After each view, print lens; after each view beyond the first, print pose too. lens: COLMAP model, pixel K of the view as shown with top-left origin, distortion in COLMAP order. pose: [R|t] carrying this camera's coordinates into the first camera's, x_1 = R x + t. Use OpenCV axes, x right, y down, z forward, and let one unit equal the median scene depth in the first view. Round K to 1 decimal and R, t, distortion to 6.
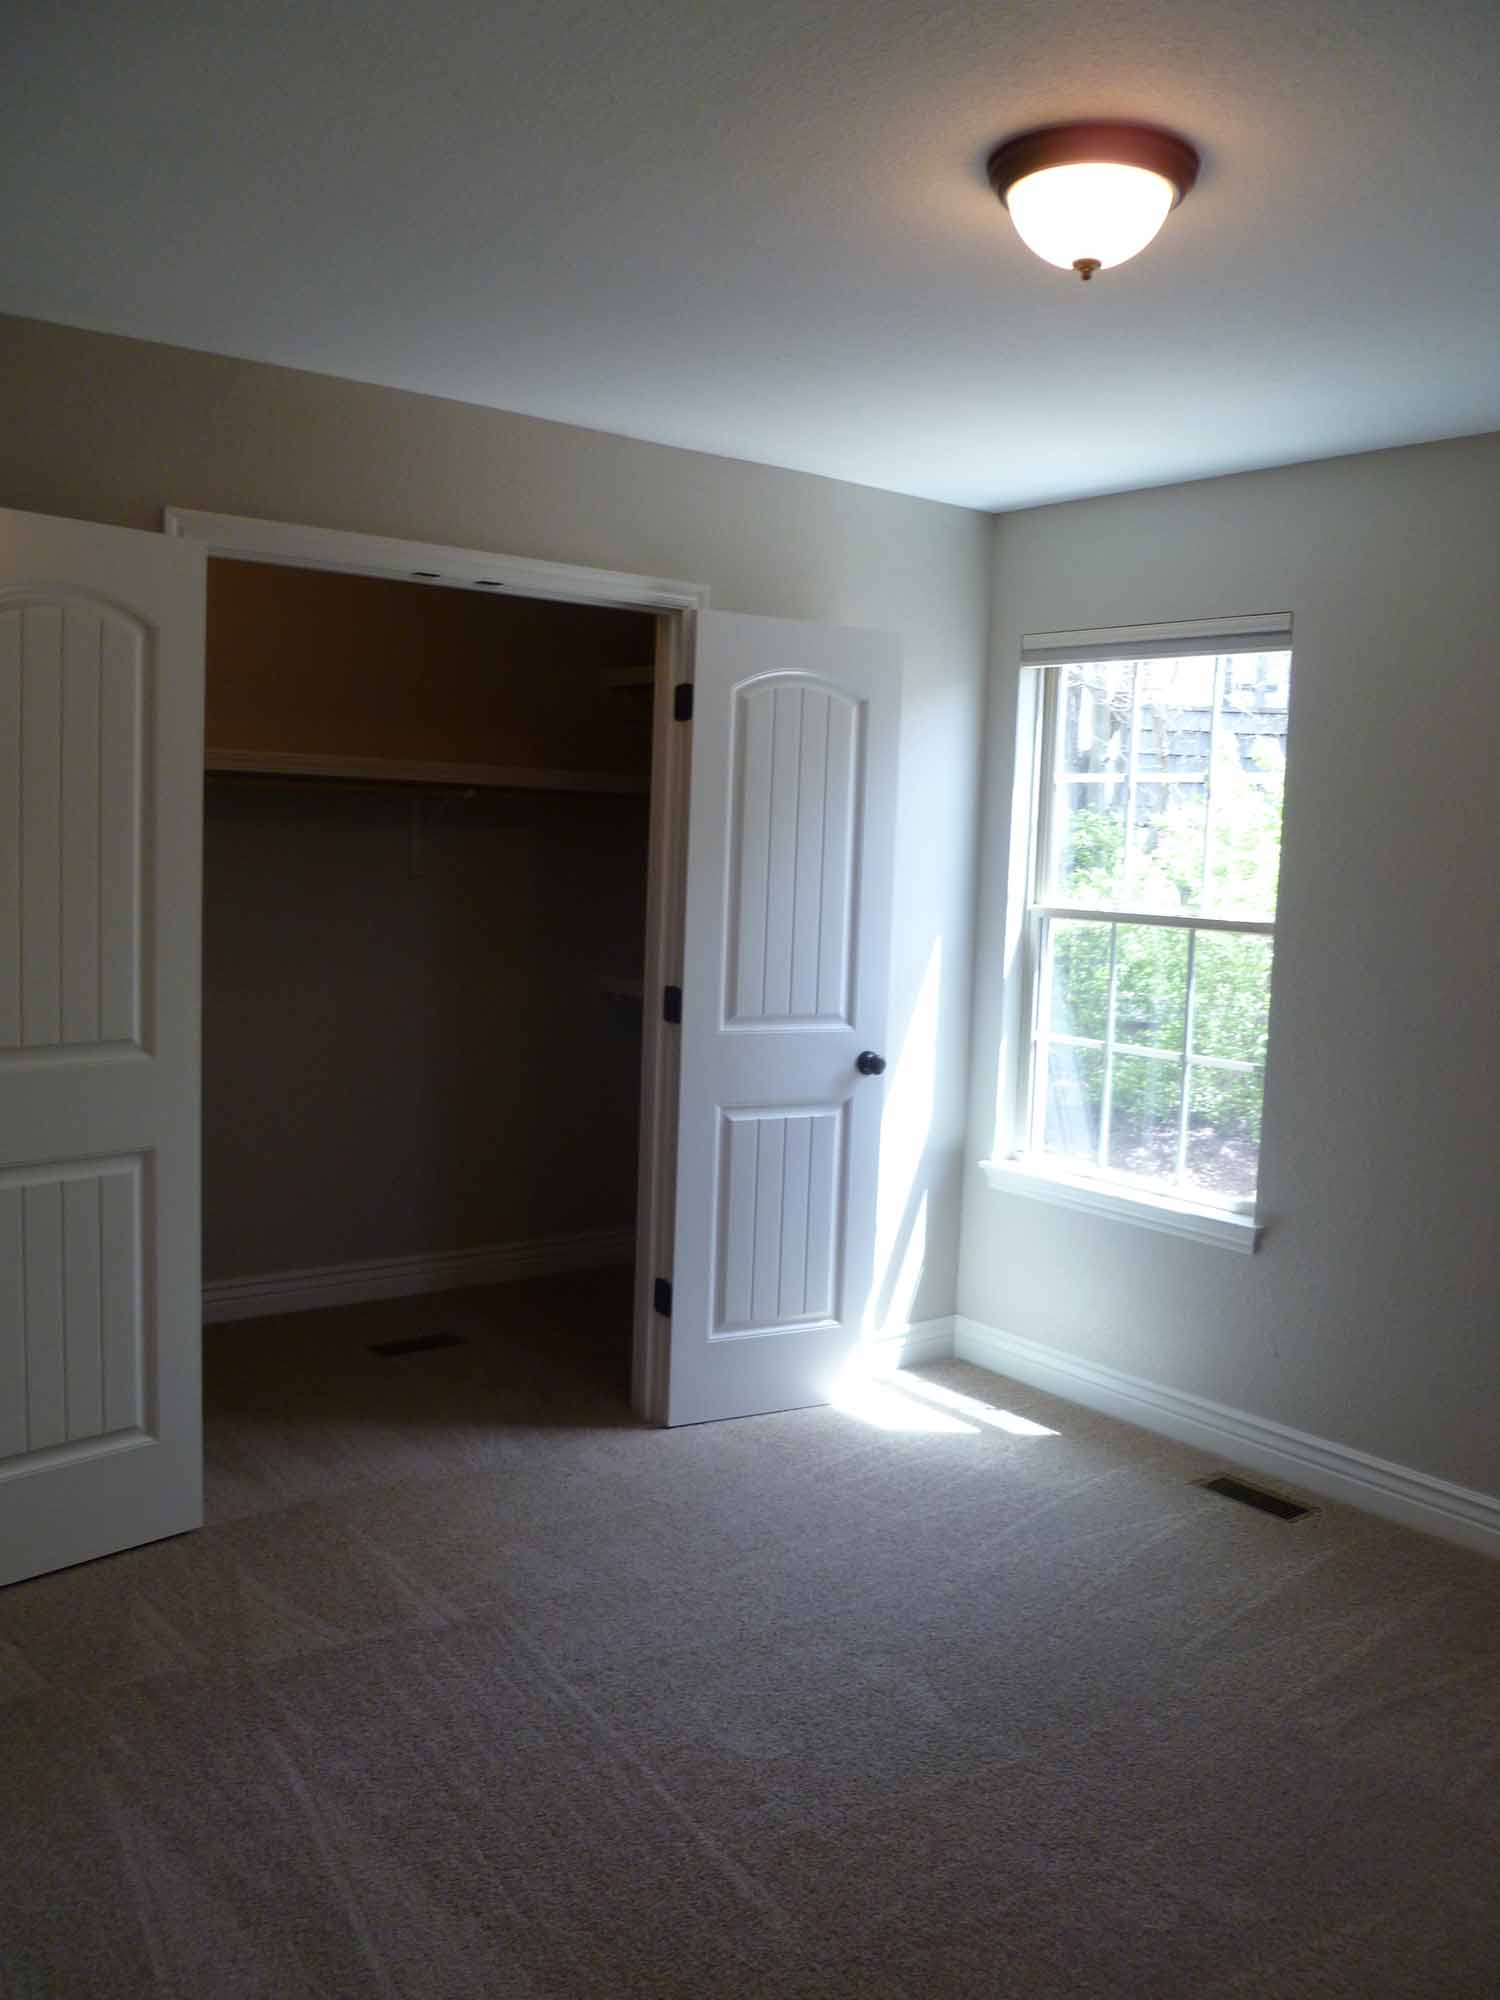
lens RADIAL K [[1646.8, 0, 750.0], [0, 1646.8, 1000.0], [0, 0, 1]] dist [-0.128187, 0.084474]
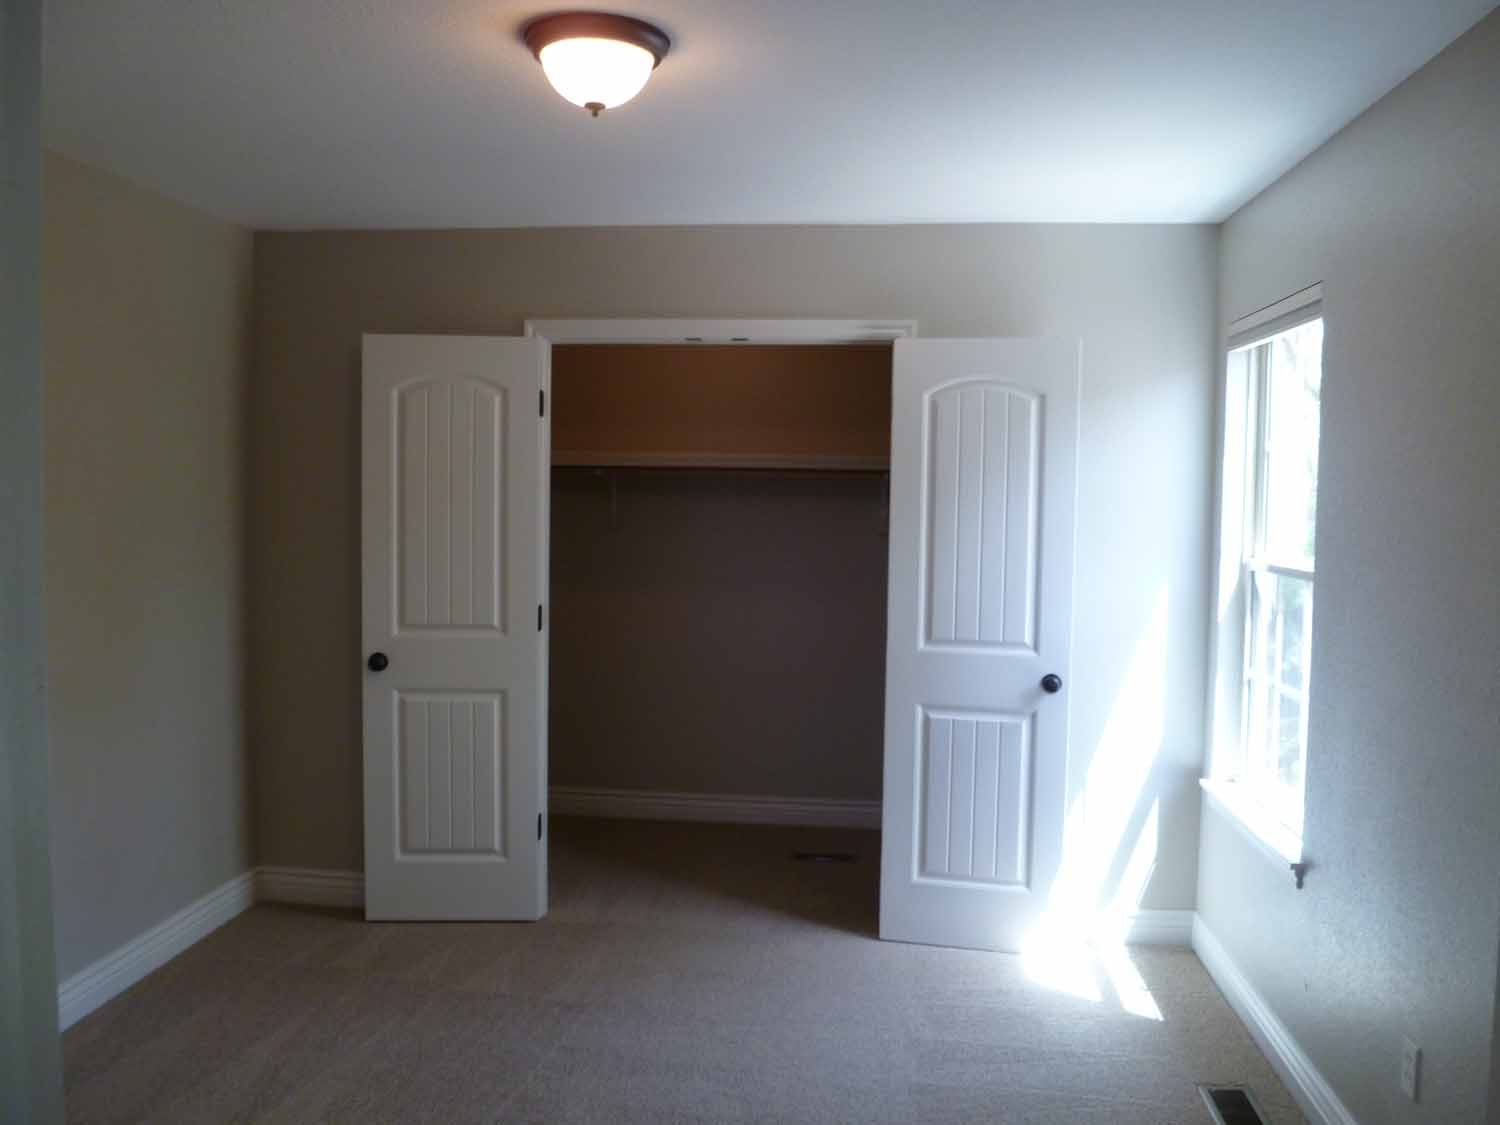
lens RADIAL K [[1235.1, 0, 750.0], [0, 1235.1, 562.5], [0, 0, 1]] dist [-0.128187, 0.084474]
pose [[0.727159, 0.013805, -0.686330, 0.558849], [-0.053188, 0.997925, -0.036279, -0.007589], [0.684406, 0.062885, 0.726385, 0.170537]]
